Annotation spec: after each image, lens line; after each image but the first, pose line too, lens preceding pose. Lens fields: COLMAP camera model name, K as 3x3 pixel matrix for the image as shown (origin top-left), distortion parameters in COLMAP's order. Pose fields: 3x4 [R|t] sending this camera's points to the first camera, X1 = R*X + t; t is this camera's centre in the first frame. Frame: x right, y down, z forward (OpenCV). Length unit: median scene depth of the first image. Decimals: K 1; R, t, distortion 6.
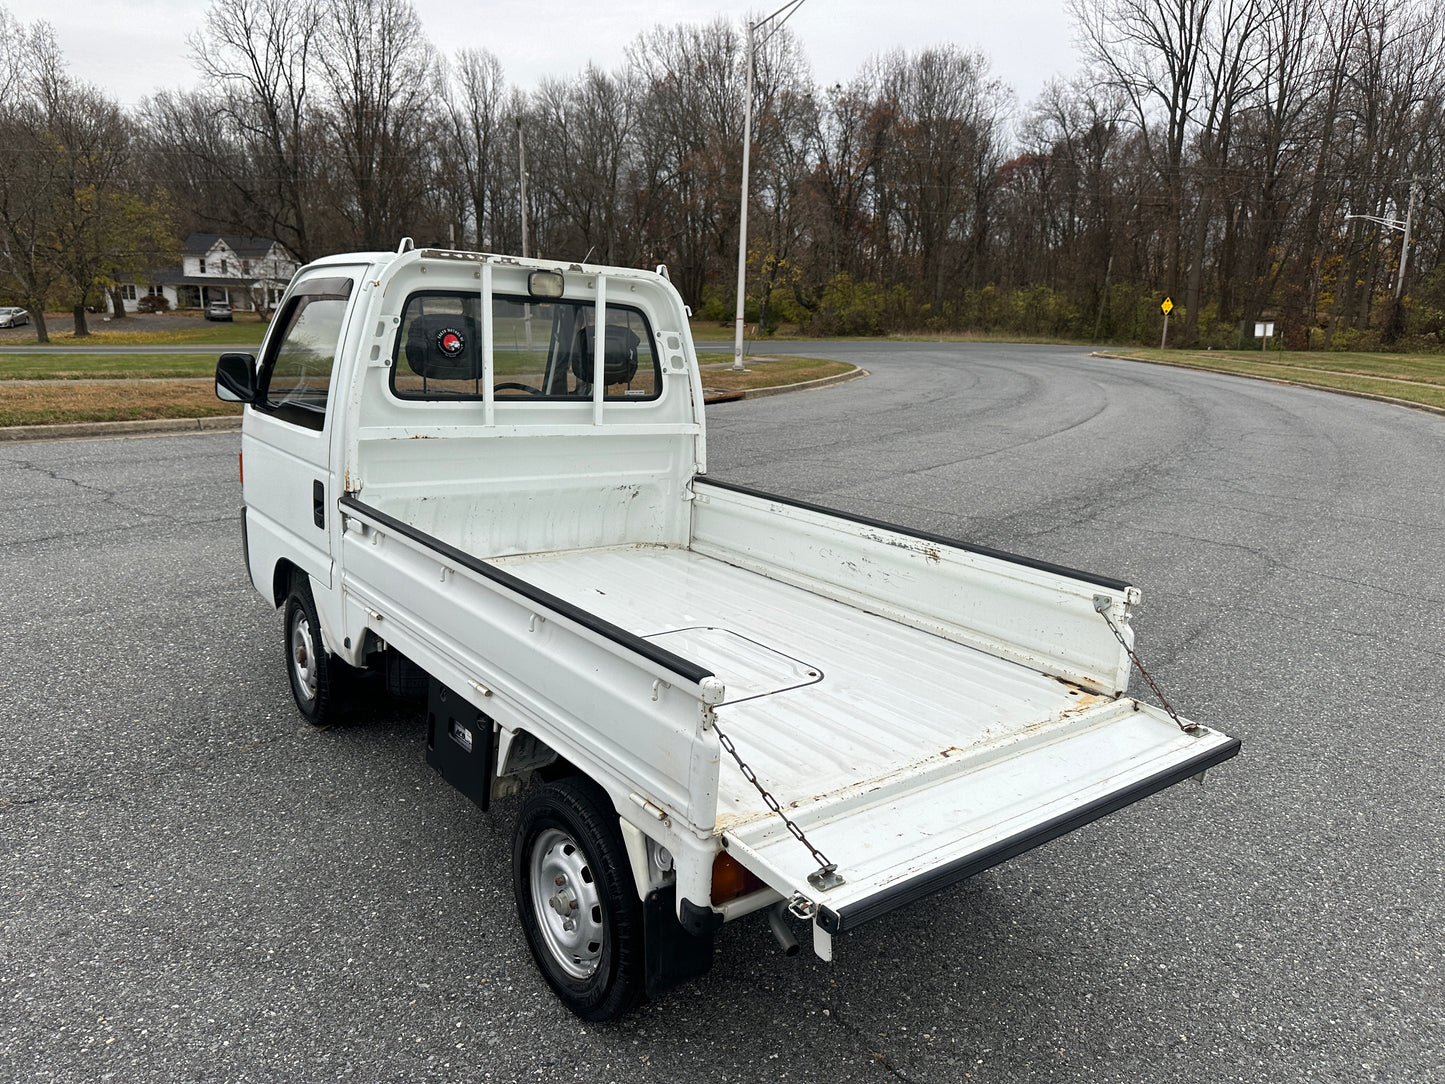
lens RADIAL K [[1011.3, 0, 713.8], [0, 1011.3, 546.2], [0, 0, 1]] dist [0.028955, -0.024643]
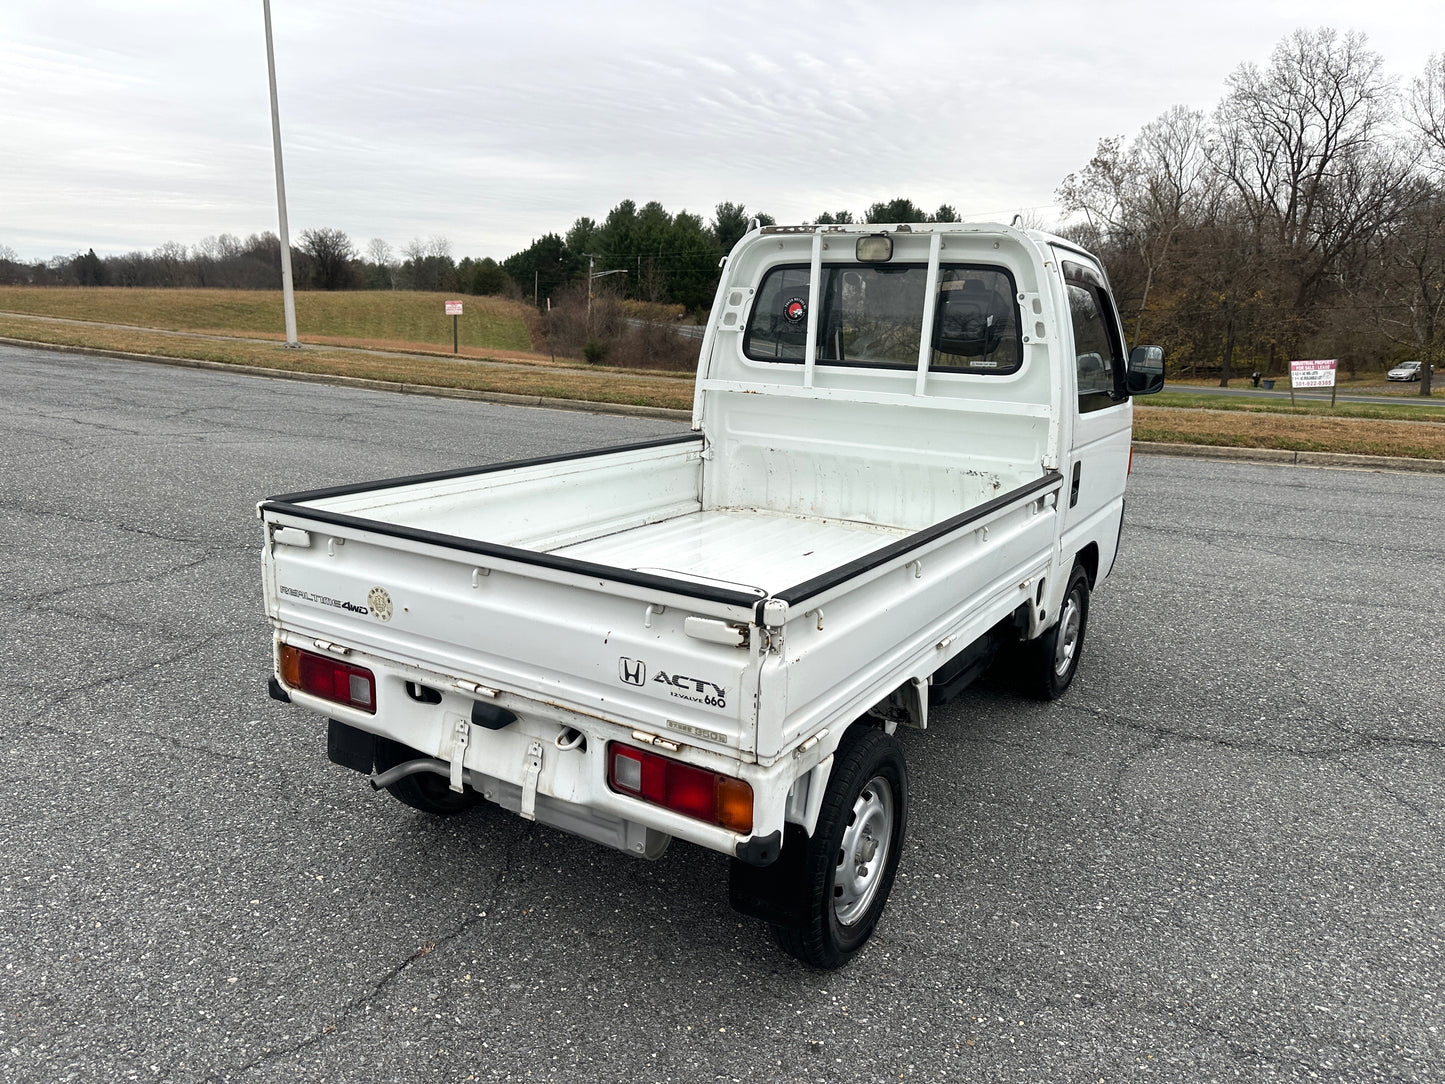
lens RADIAL K [[1011.3, 0, 713.8], [0, 1011.3, 546.2], [0, 0, 1]] dist [0.028955, -0.024643]
pose [[0.345562, 0.164289, -0.923902, 0.394621], [-0.213050, 0.972580, 0.093260, -0.017738], [0.913891, 0.164610, 0.371089, 0.282198]]
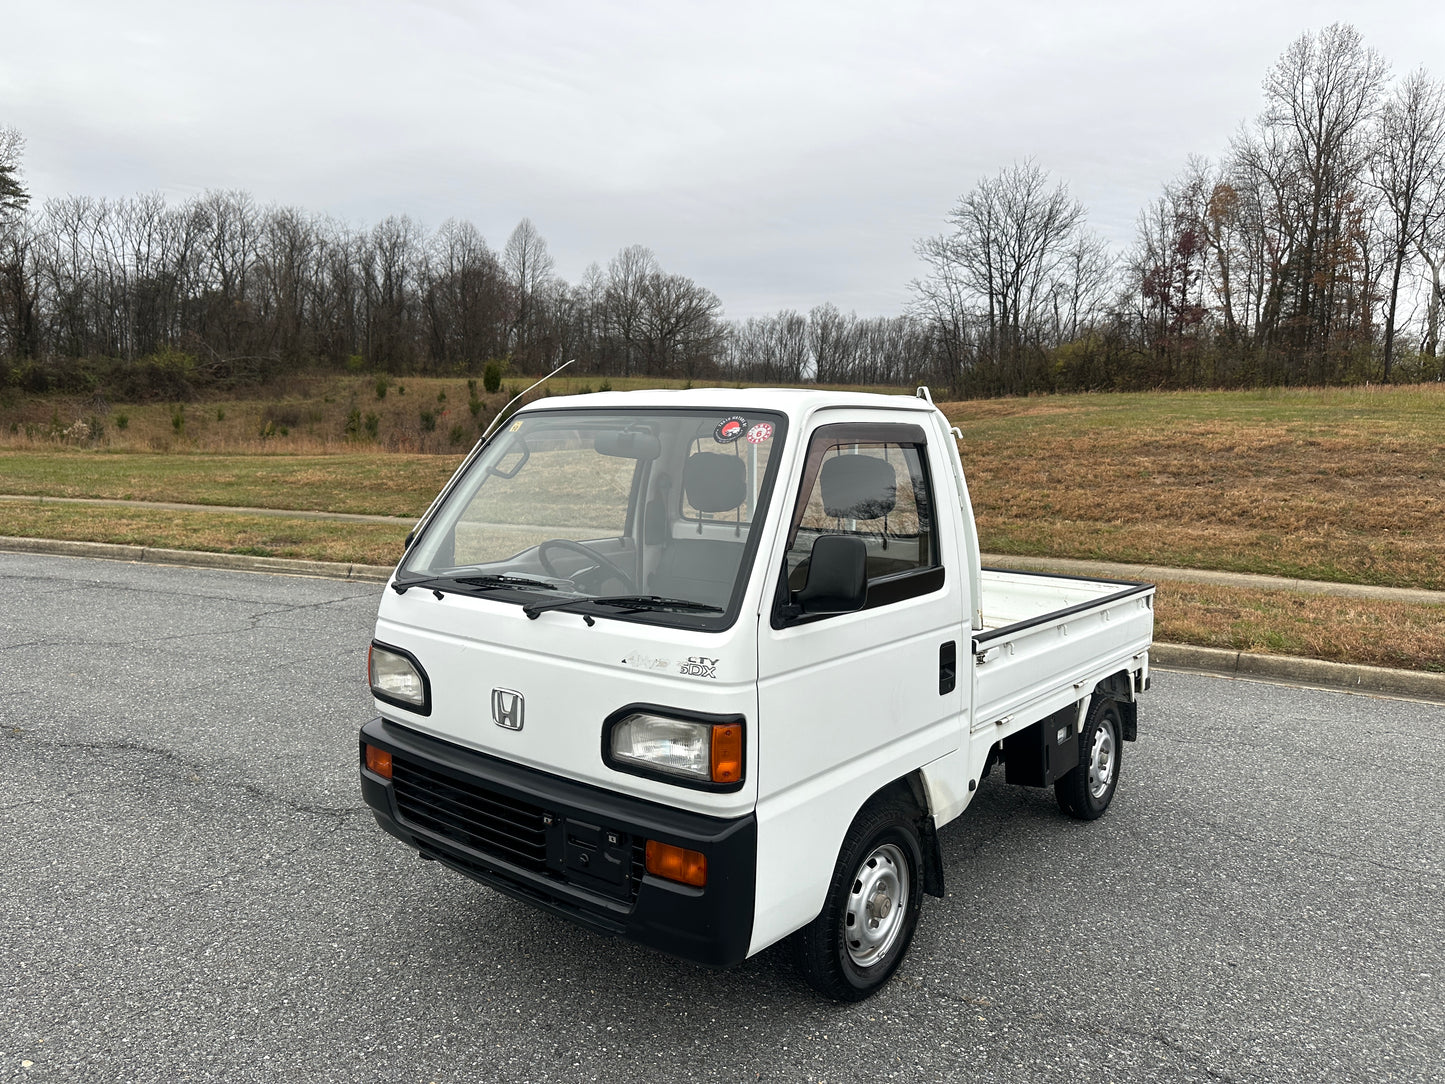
lens RADIAL K [[1034.6, 0, 727.7], [0, 1034.6, 543.5], [0, 0, 1]] dist [0.044194, -0.058539]
pose [[-0.232450, -0.150237, 0.960935, -0.620186], [0.181749, 0.963885, 0.194663, -0.185216], [-0.955476, 0.219898, -0.196749, 0.687656]]
